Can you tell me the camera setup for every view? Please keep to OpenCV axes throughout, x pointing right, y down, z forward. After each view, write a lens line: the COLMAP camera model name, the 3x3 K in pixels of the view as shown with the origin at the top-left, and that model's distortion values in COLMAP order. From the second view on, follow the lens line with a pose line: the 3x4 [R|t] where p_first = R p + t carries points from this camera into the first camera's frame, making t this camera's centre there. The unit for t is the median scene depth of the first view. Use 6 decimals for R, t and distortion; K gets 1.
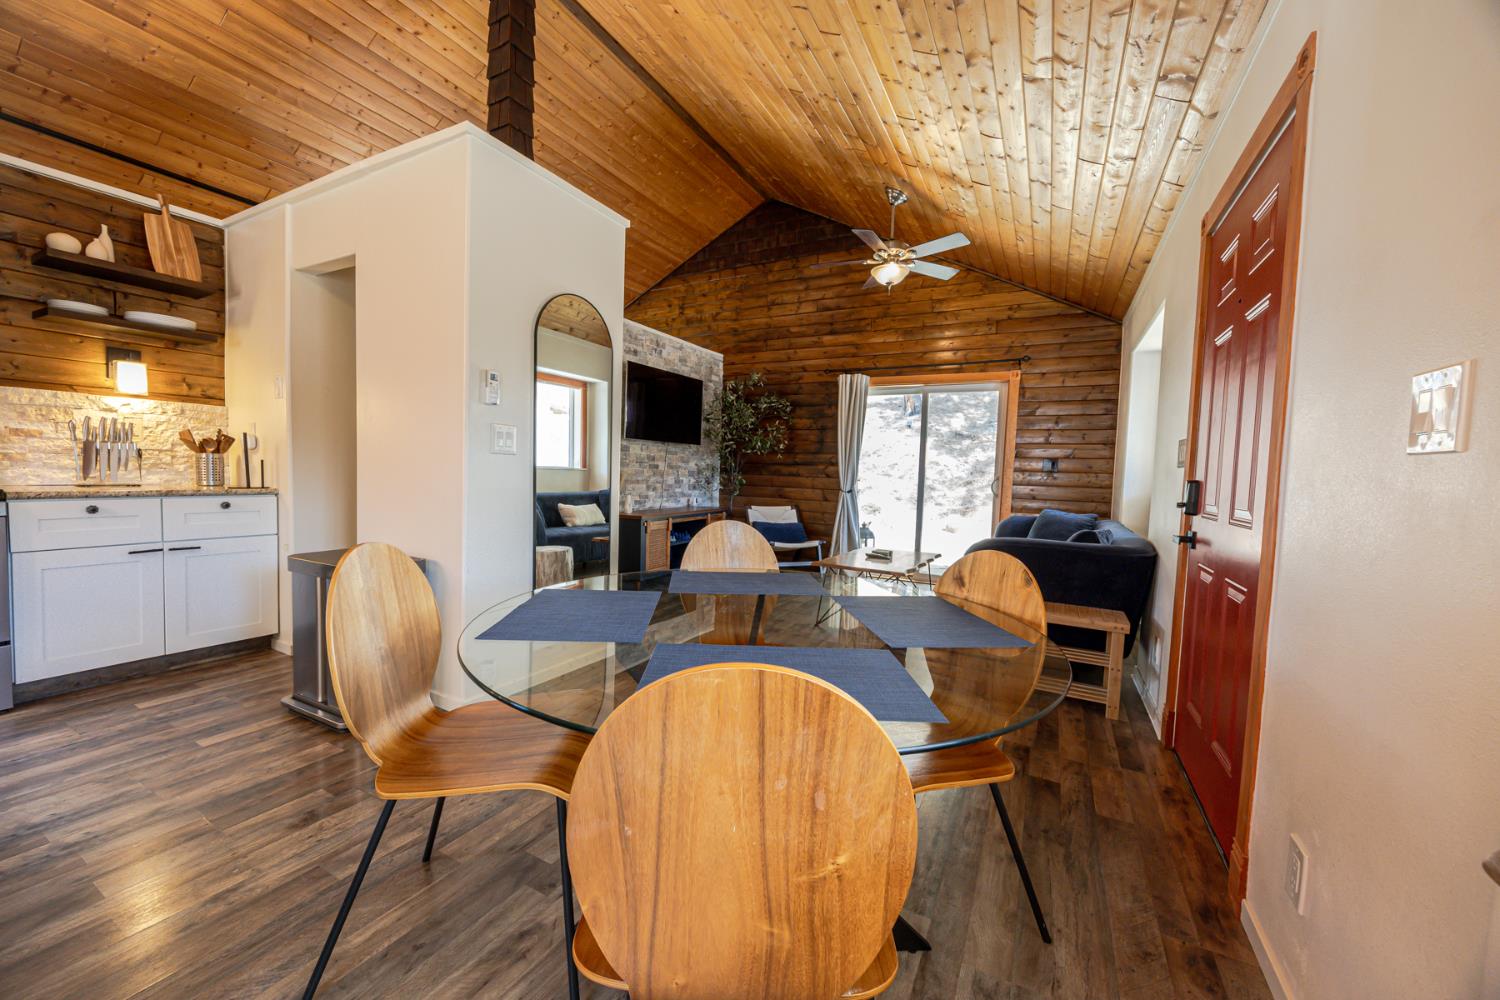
lens RADIAL K [[567.8, 0, 750.0], [0, 567.8, 500.0], [0, 0, 1]] dist [0.000089, 0.000323]
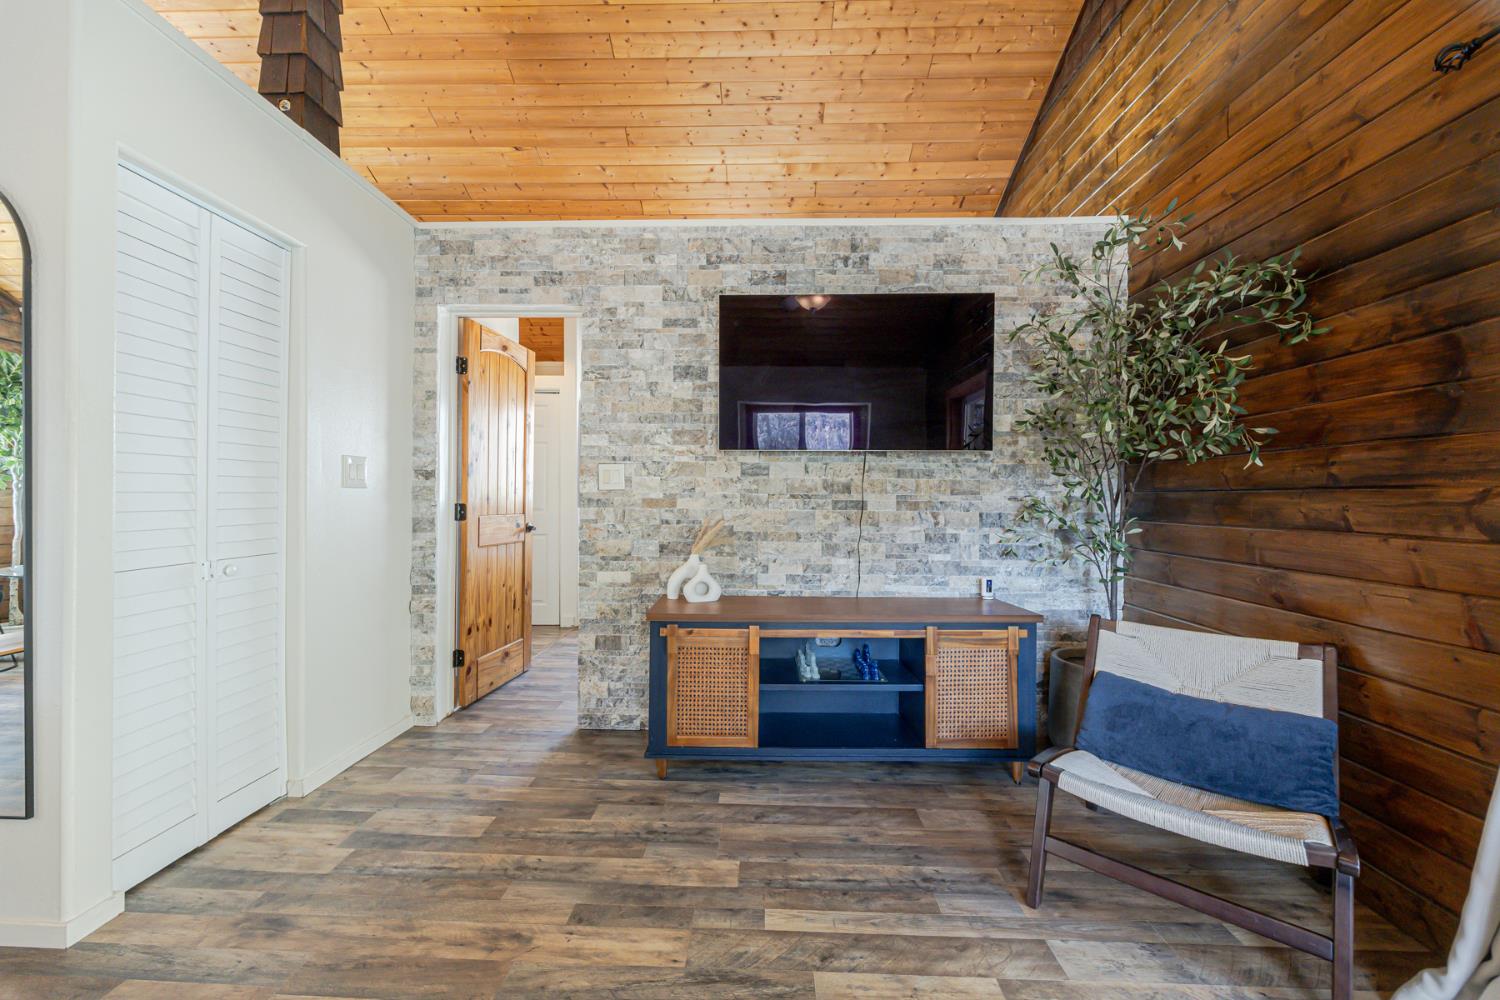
lens RADIAL K [[582.3, 0, 749.7], [0, 582.3, 493.6], [0, 0, 1]] dist [-0.000559, 0.000005]
pose [[0.448444, -0.031783, -0.893246, 0.209114], [-0.040584, 0.997613, -0.055872, -0.035560], [0.892889, 0.061307, 0.446083, 0.667745]]
